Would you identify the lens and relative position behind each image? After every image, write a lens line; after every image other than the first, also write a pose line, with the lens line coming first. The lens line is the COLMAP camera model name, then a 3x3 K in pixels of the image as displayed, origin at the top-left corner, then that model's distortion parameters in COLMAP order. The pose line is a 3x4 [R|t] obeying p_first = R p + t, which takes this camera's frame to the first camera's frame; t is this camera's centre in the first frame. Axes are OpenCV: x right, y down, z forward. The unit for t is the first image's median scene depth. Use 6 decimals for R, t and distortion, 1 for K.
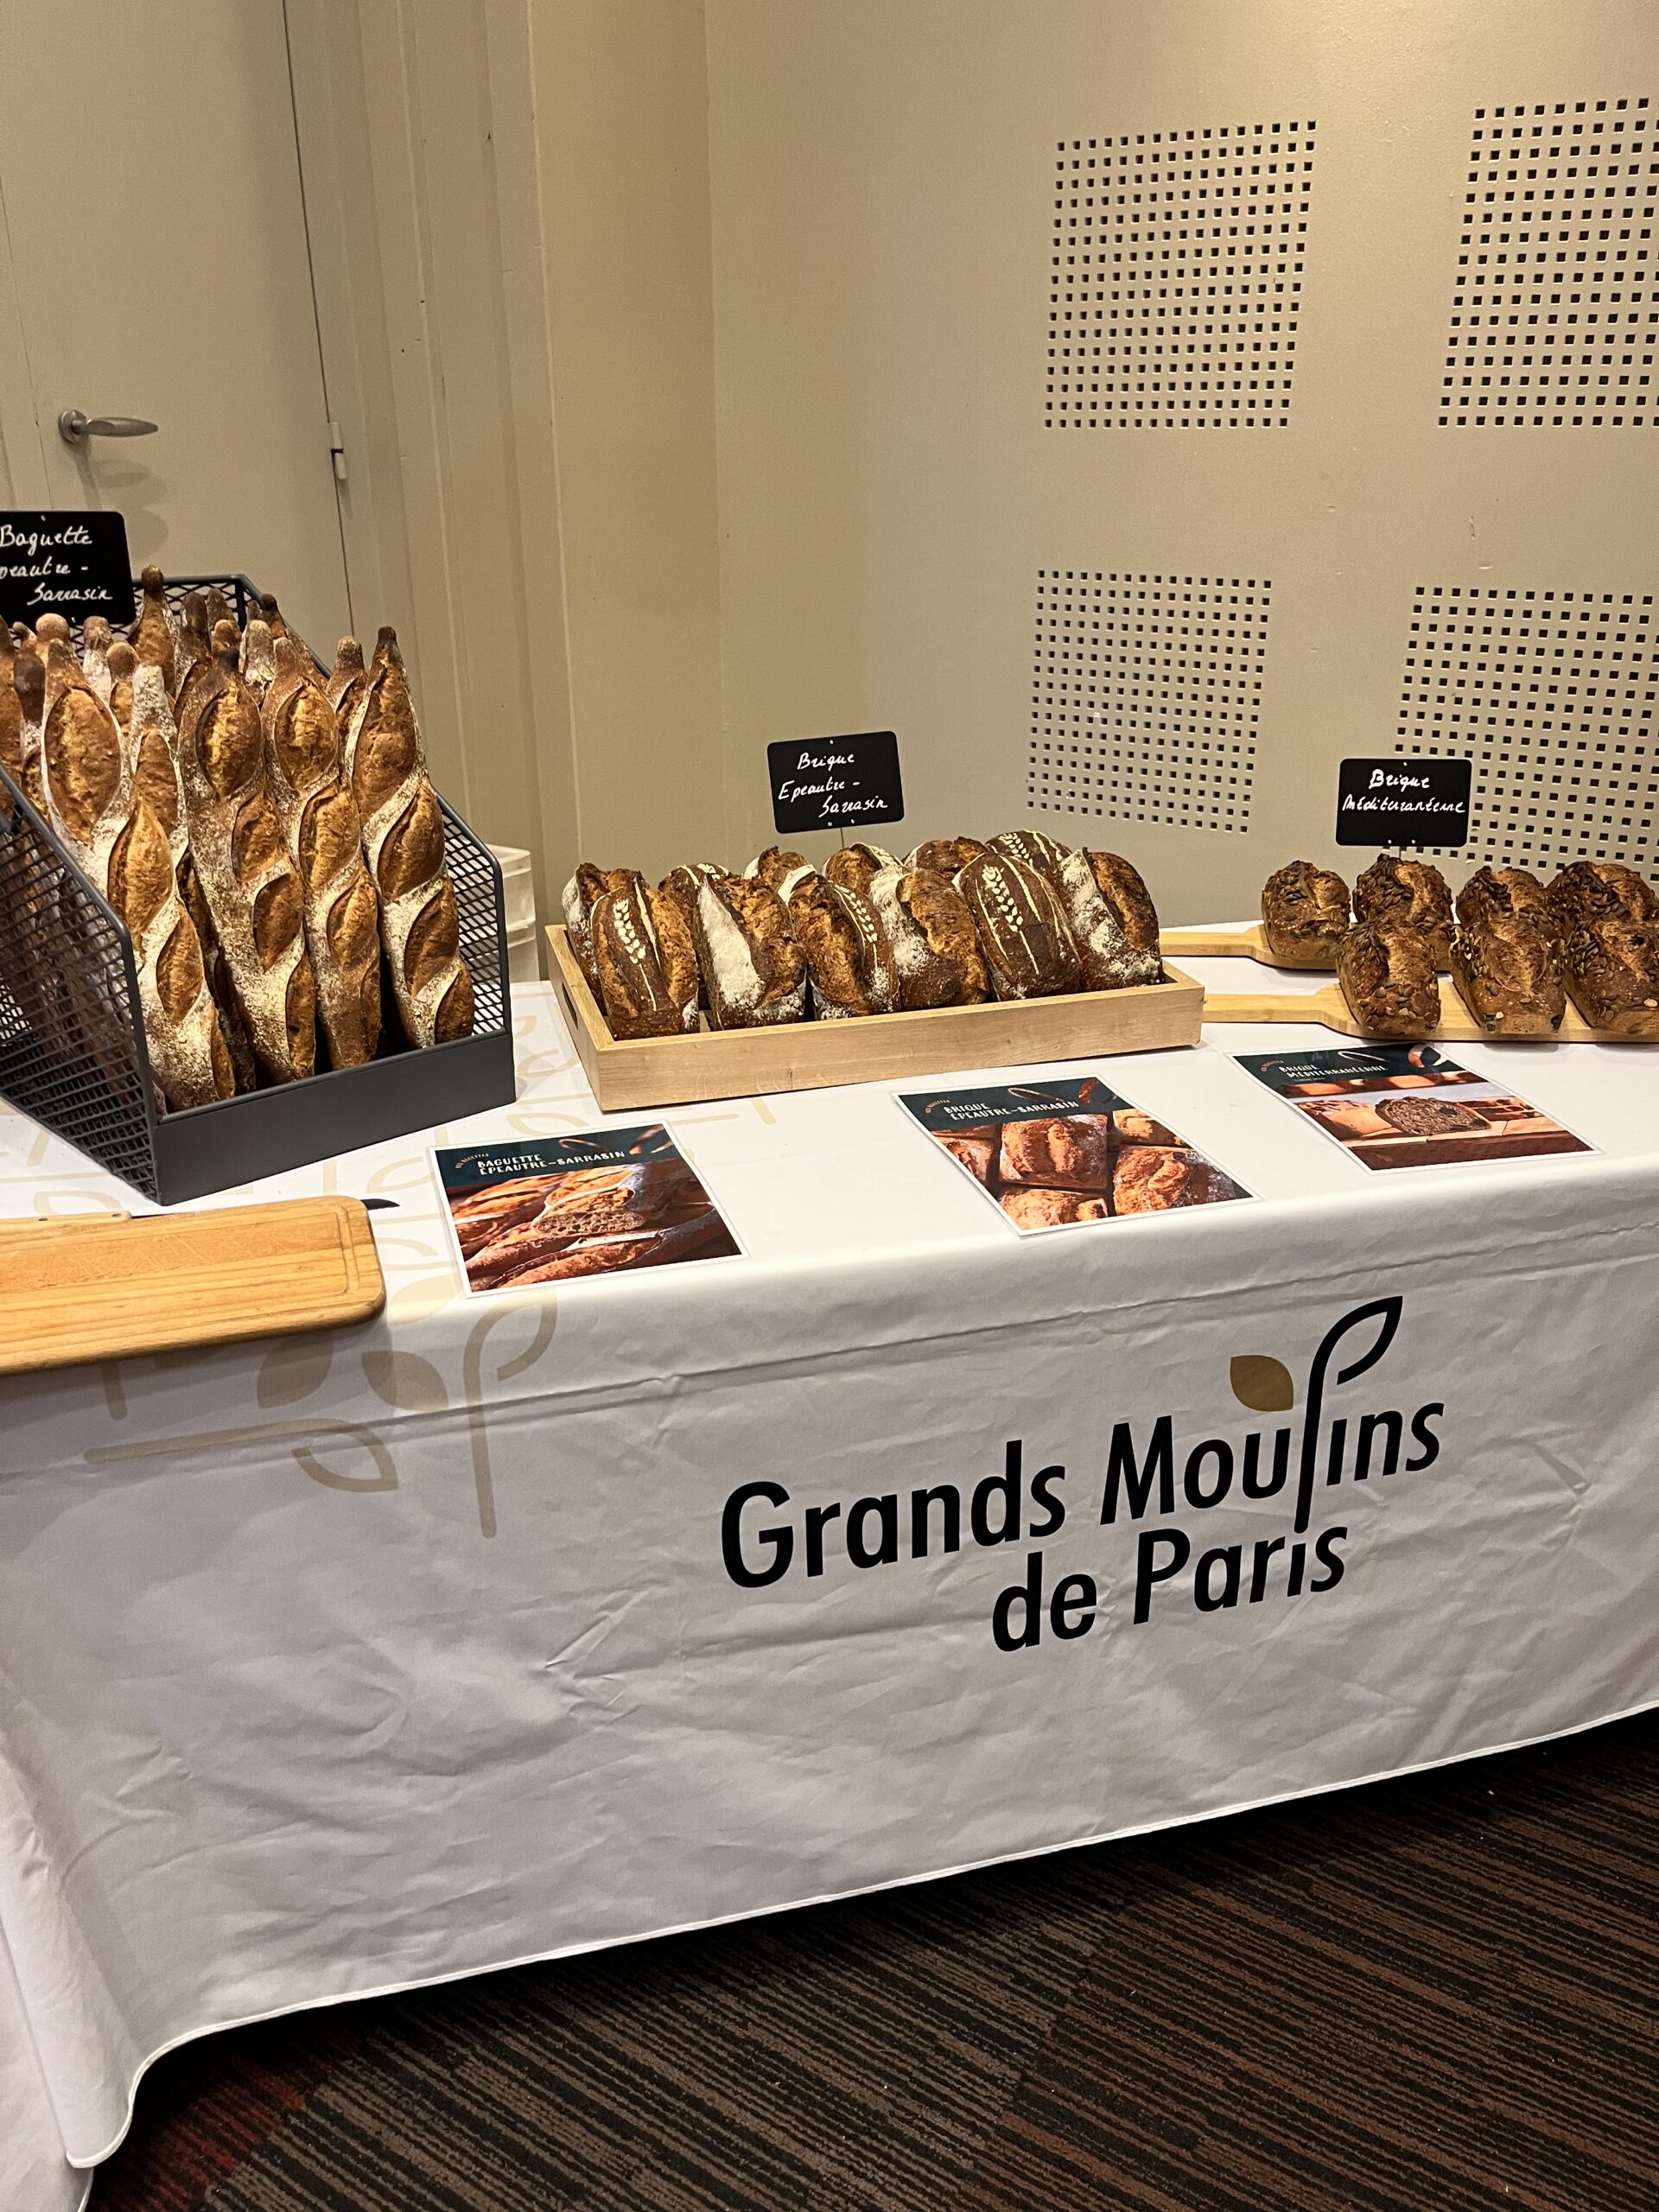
lens RADIAL K [[1669.6, 0, 821.8], [0, 1669.6, 1116.7], [0, 0, 1]] dist [0.070080, -0.097235]
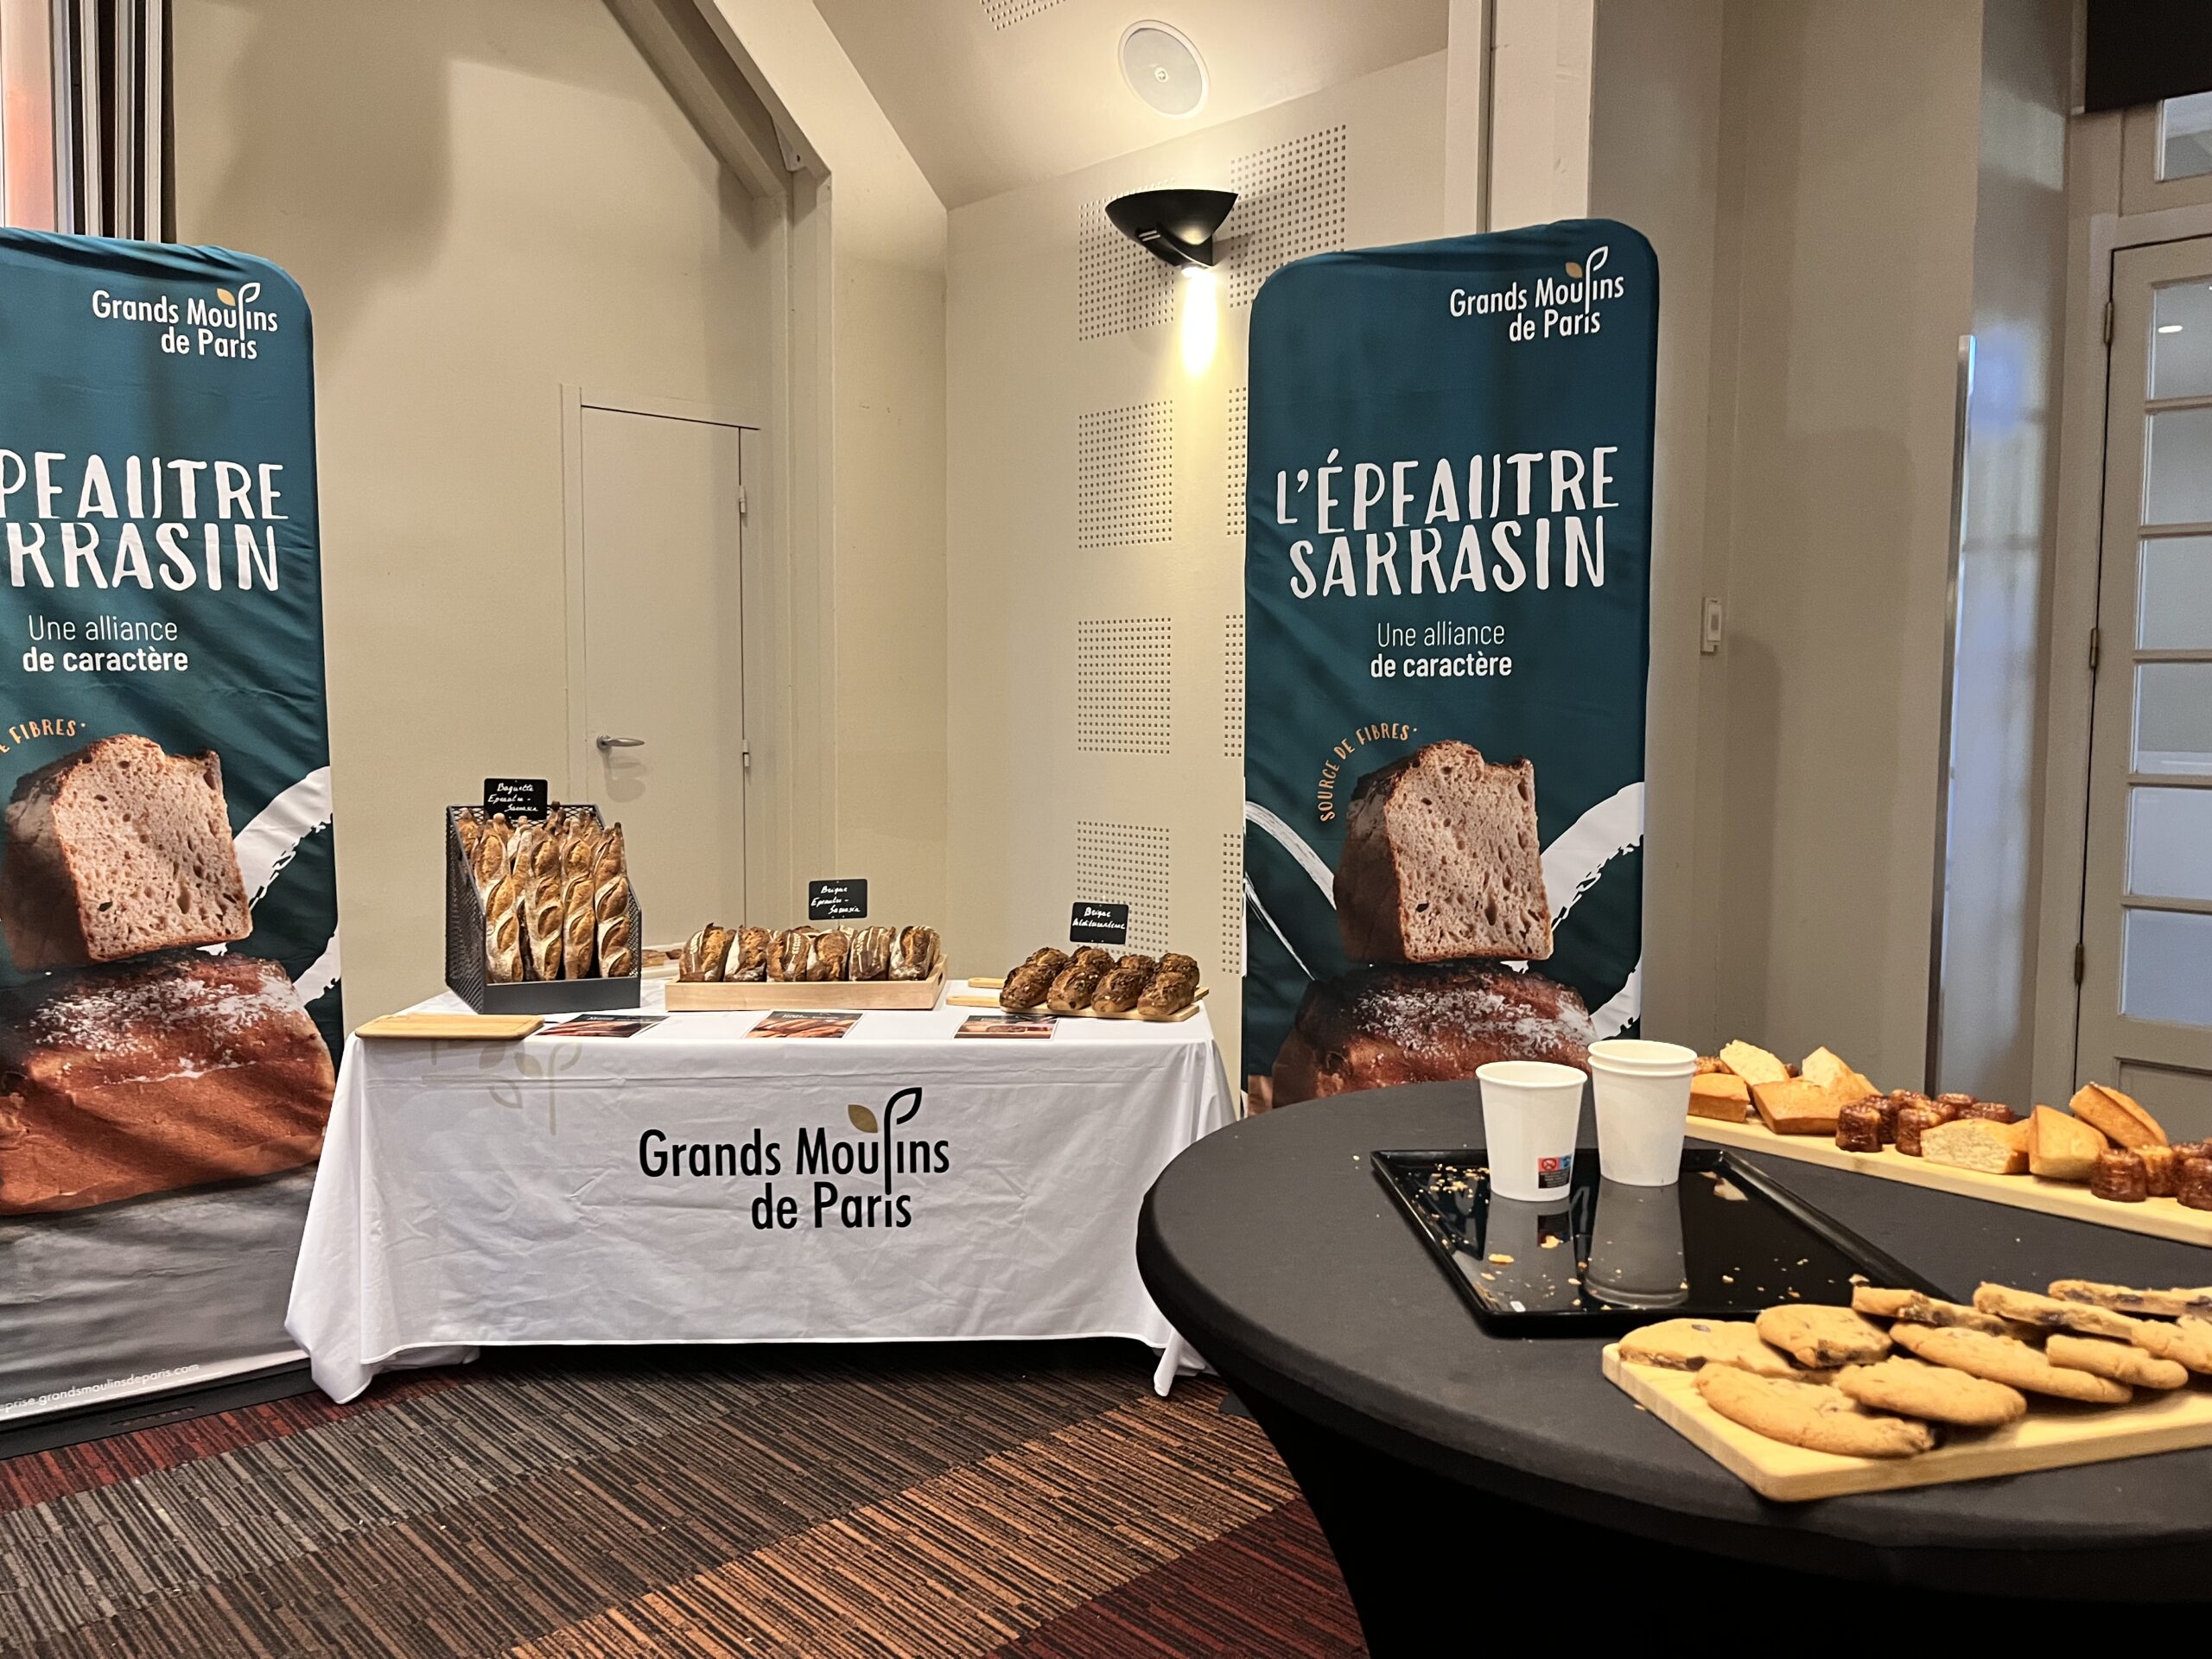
lens RADIAL K [[1669.6, 0, 1123.5], [0, 1669.6, 828.6], [0, 0, 1]] dist [0.070080, -0.097235]
pose [[0.969459, 0.031240, -0.243255, 1.200165], [-0.106434, 0.947176, -0.302540, 0.451333], [0.220954, 0.319191, 0.921573, -1.308869]]
